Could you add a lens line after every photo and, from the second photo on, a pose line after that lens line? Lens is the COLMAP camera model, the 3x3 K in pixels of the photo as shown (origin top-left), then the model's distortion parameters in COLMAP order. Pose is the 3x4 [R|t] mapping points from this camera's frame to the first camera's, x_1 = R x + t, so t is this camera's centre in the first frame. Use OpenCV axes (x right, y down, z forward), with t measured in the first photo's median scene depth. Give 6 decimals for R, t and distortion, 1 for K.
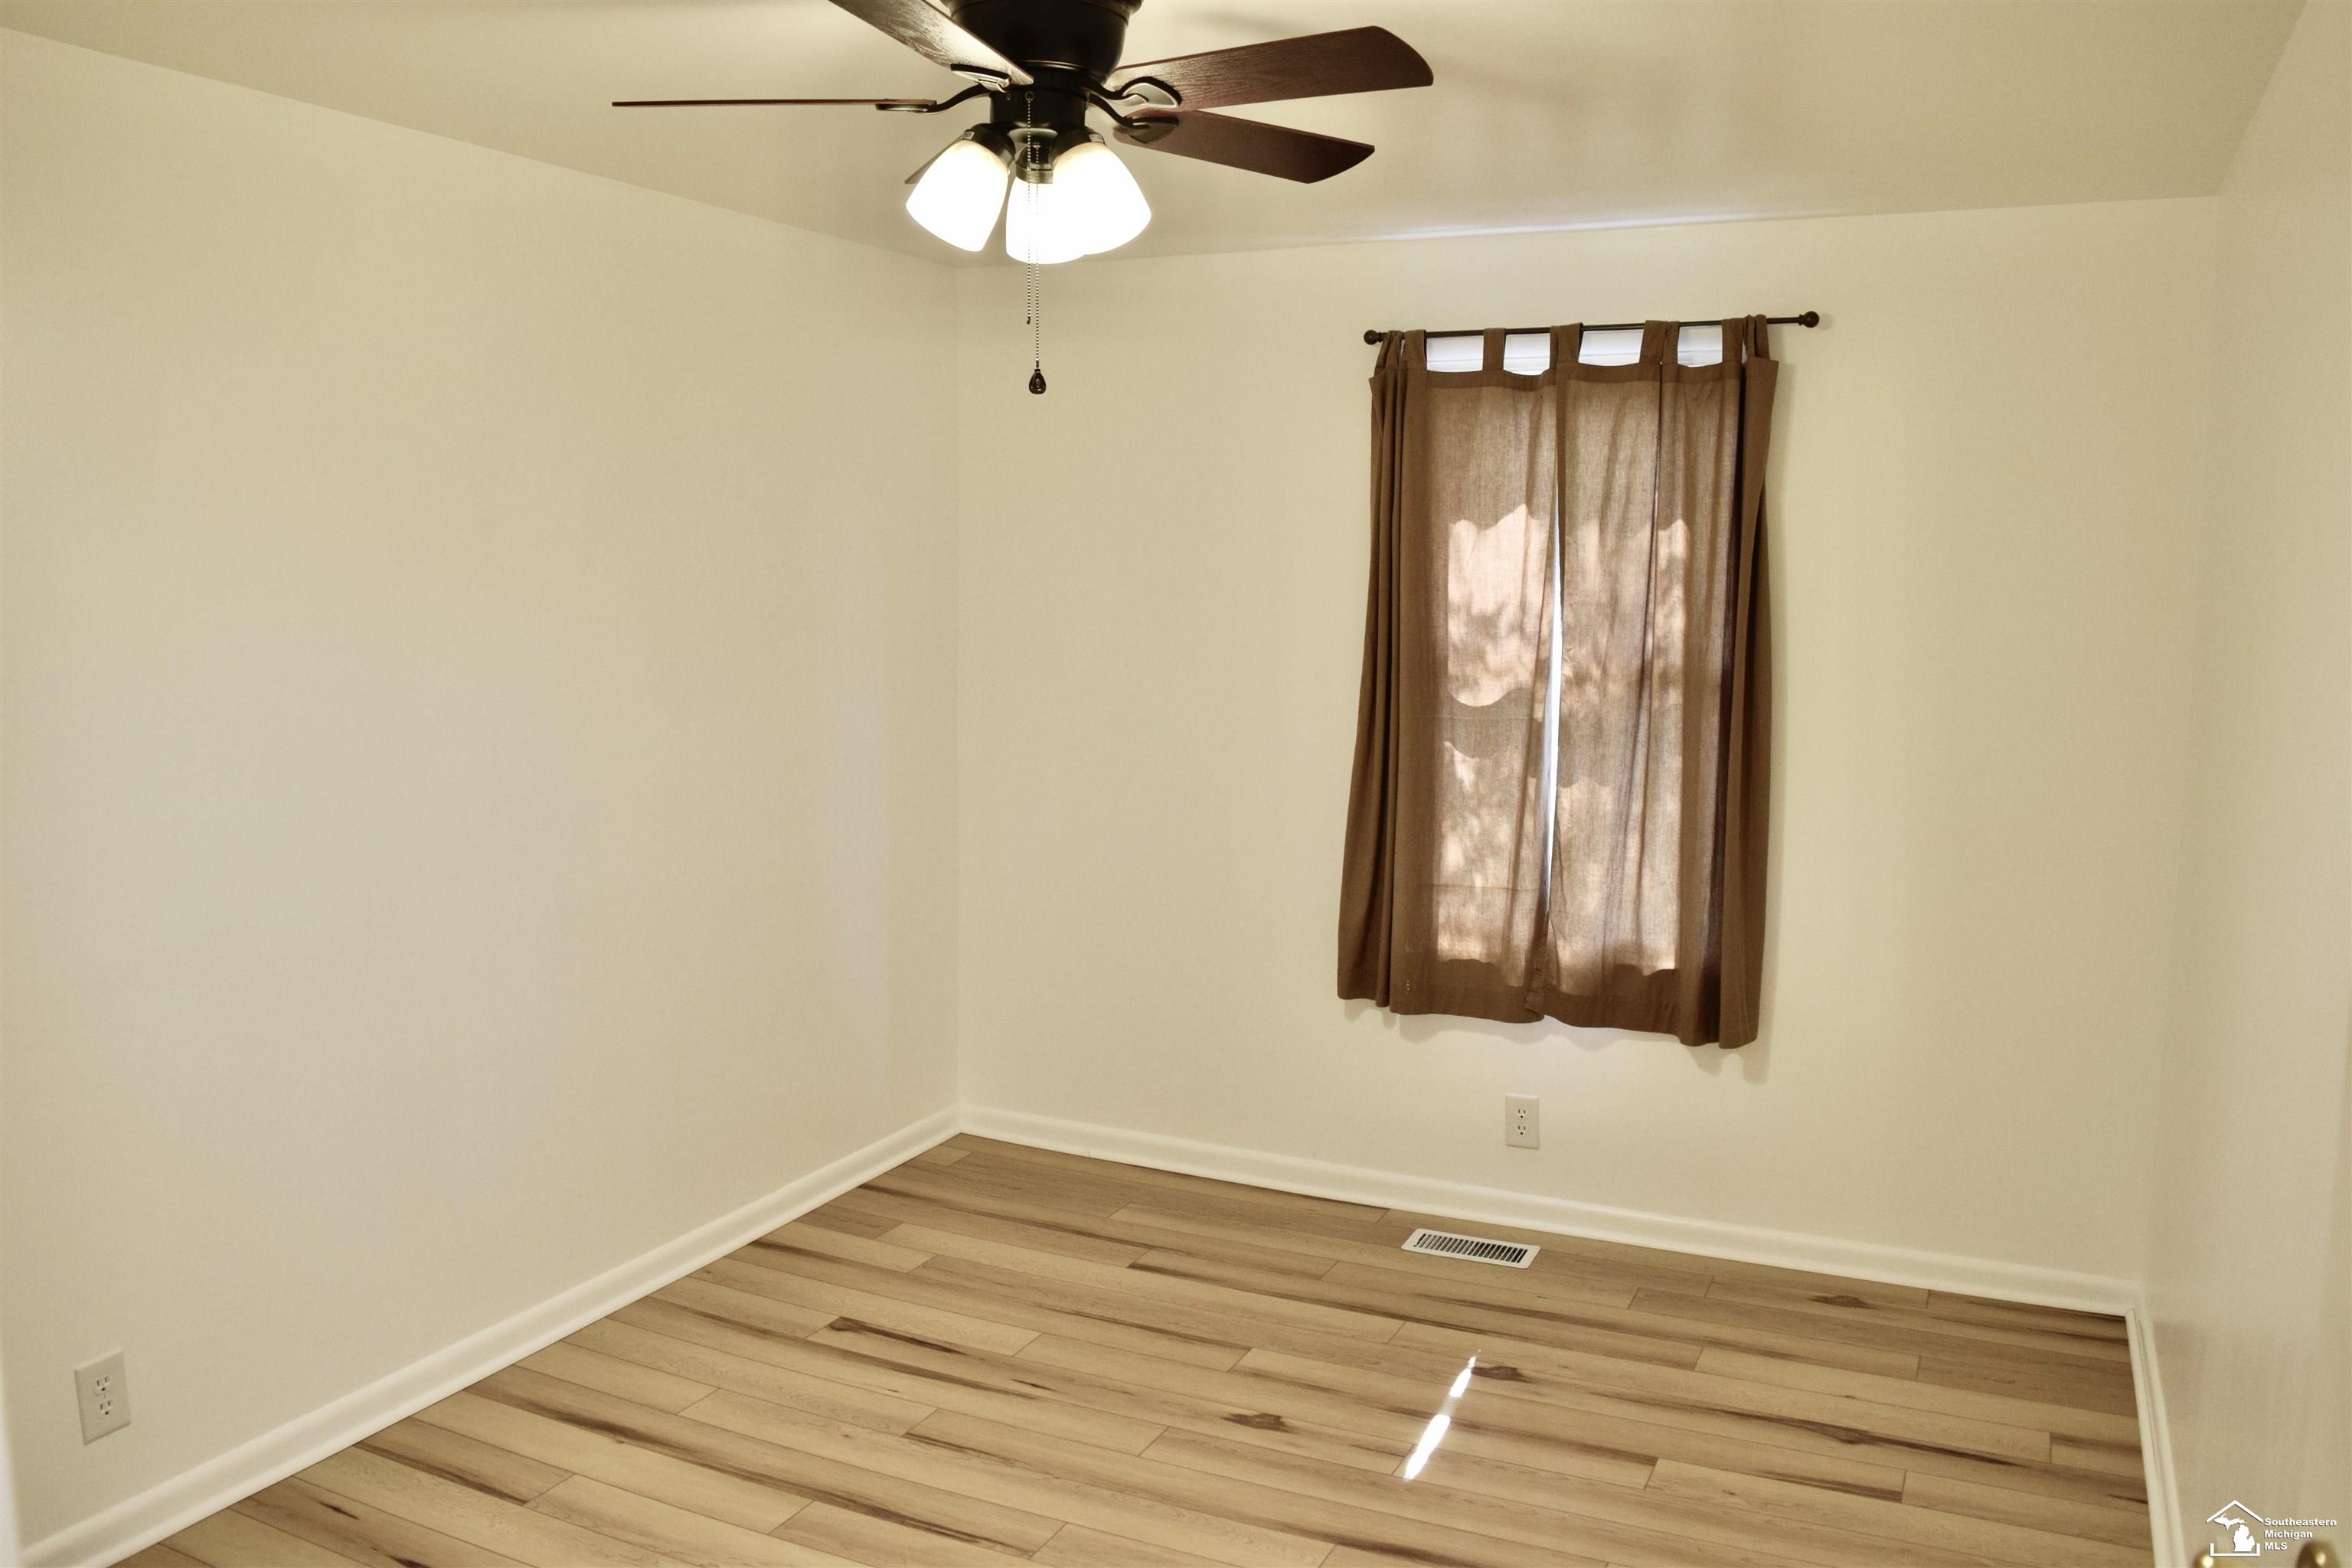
lens RADIAL K [[1830.5, 0, 1188.5], [0, 1830.5, 791.4], [0, 0, 1]] dist [-0.088191, 0.013472]
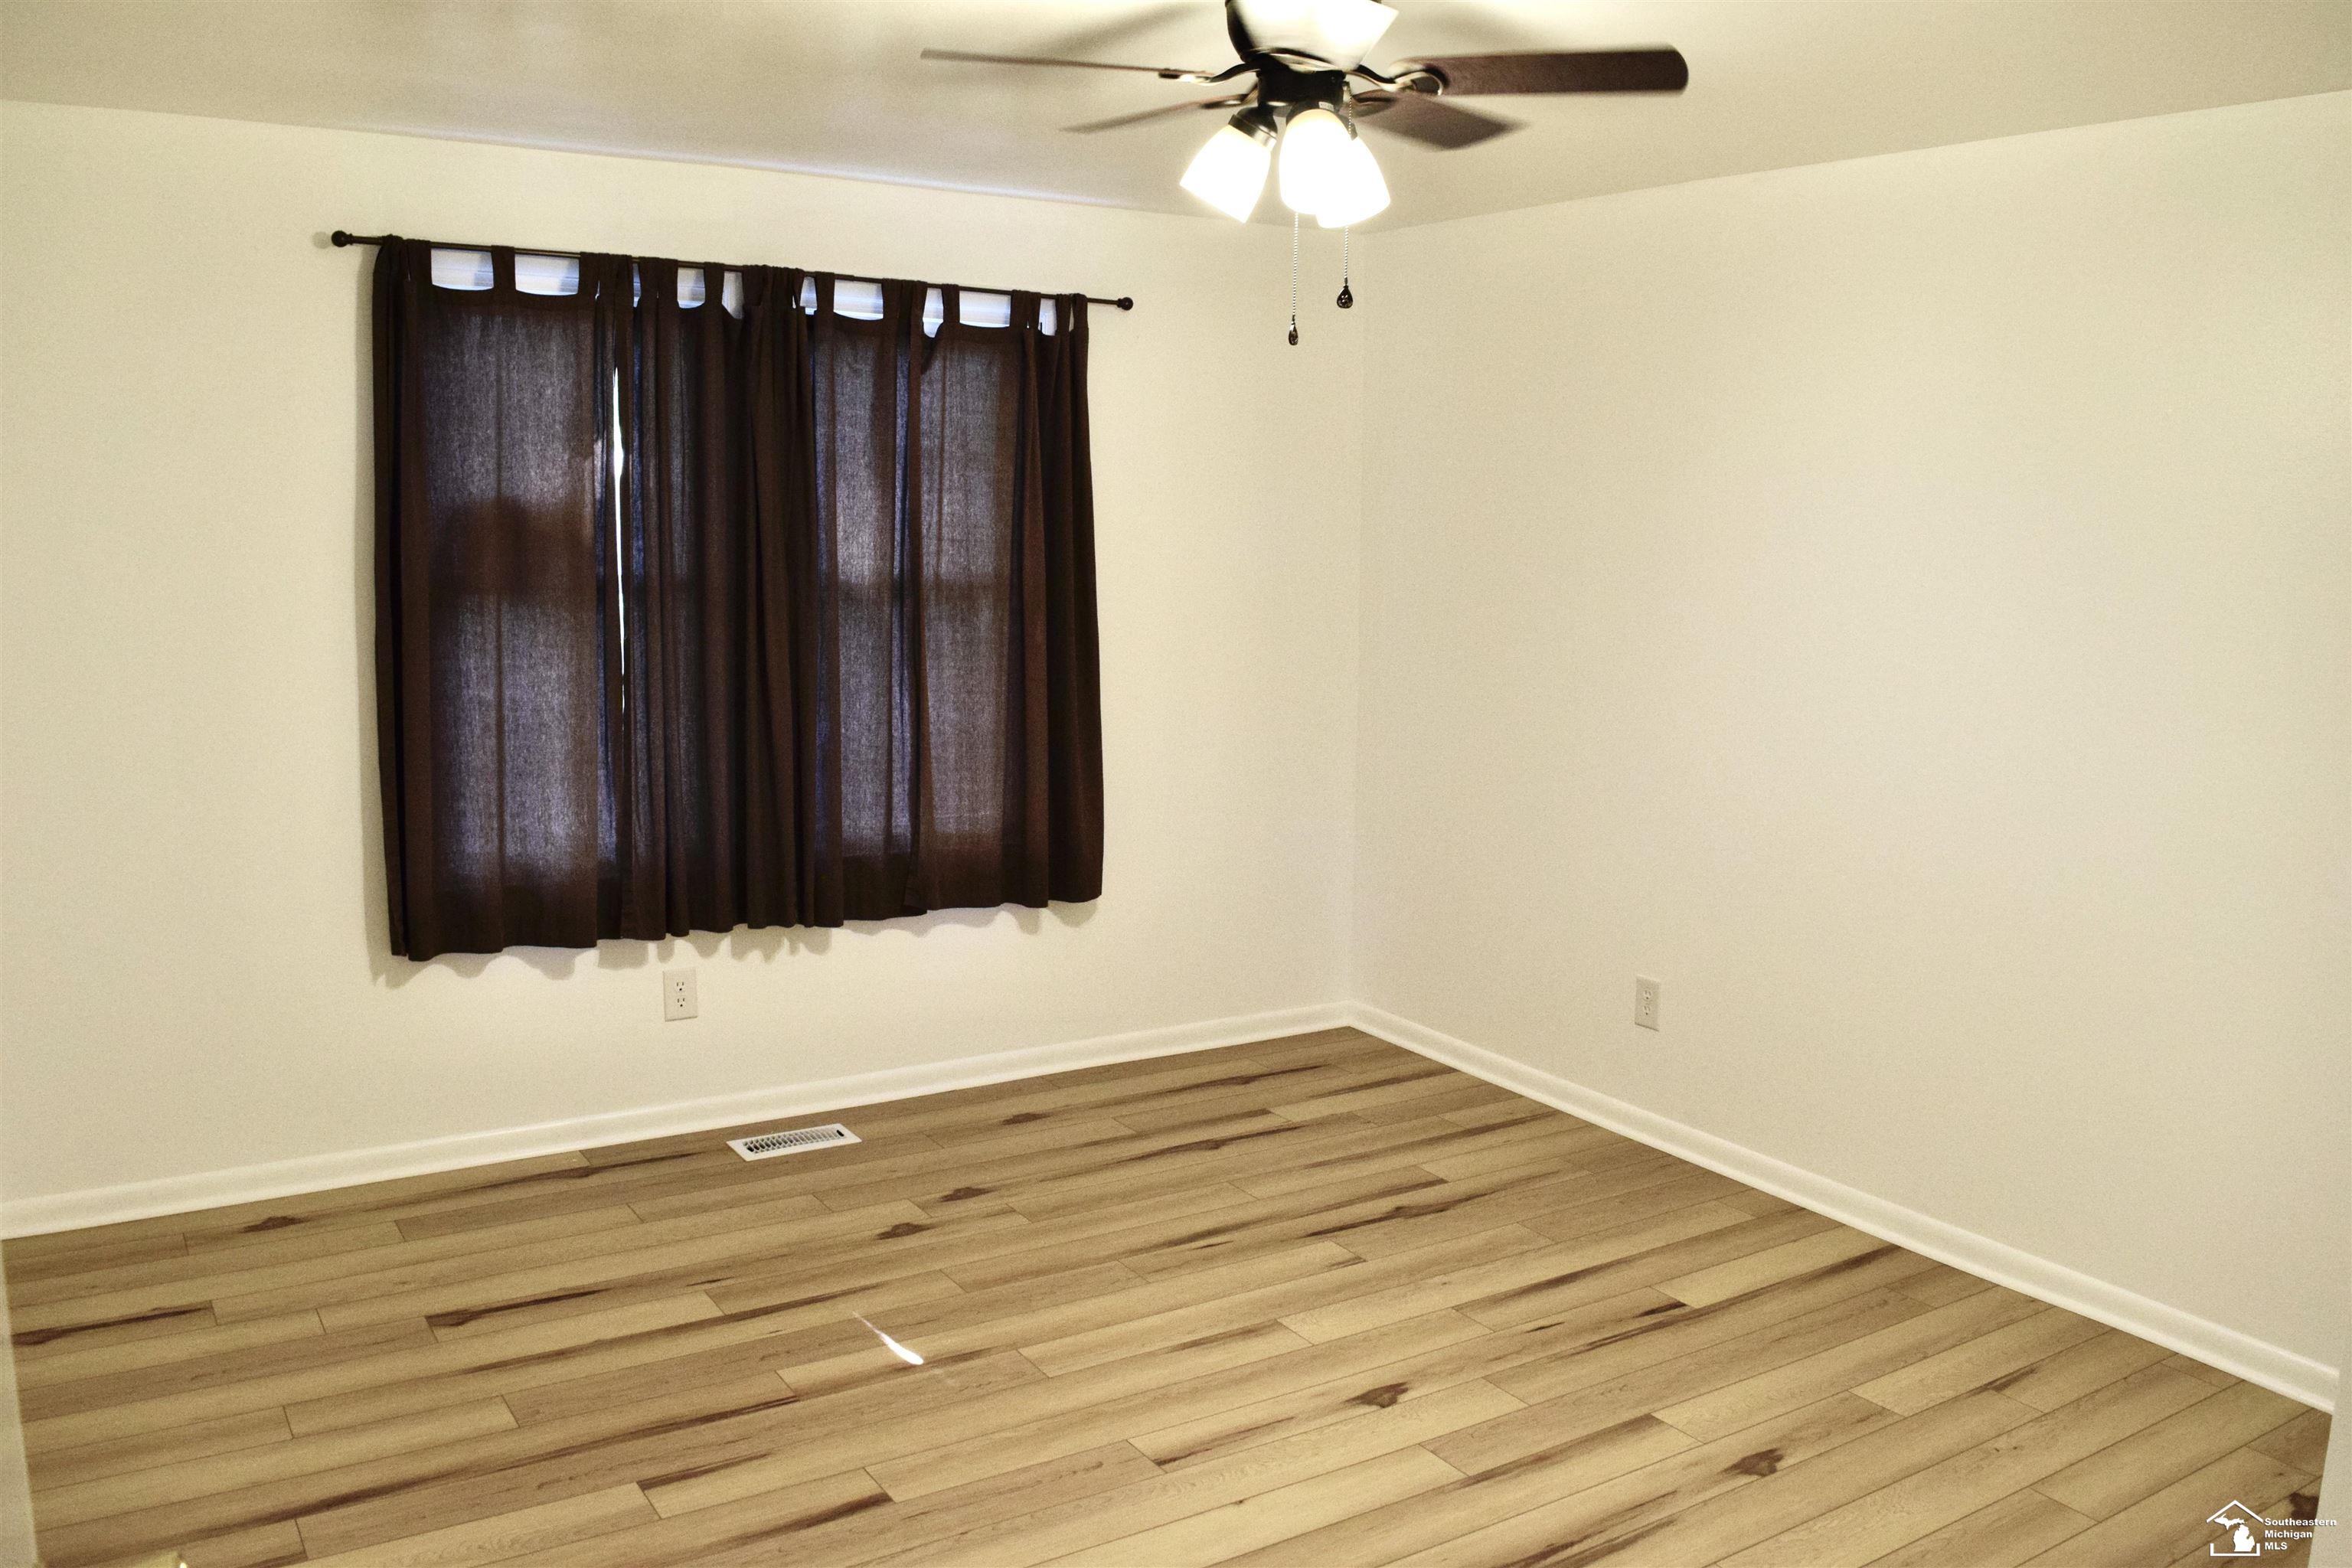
lens RADIAL K [[1830.5, 0, 1193.1], [0, 1830.5, 777.9], [0, 0, 1]] dist [-0.088191, 0.013472]
pose [[0.493721, -0.129586, 0.859911, -0.691869], [0.093320, 0.991020, 0.095764, -0.040606], [-0.864599, 0.032966, 0.501380, 0.278598]]
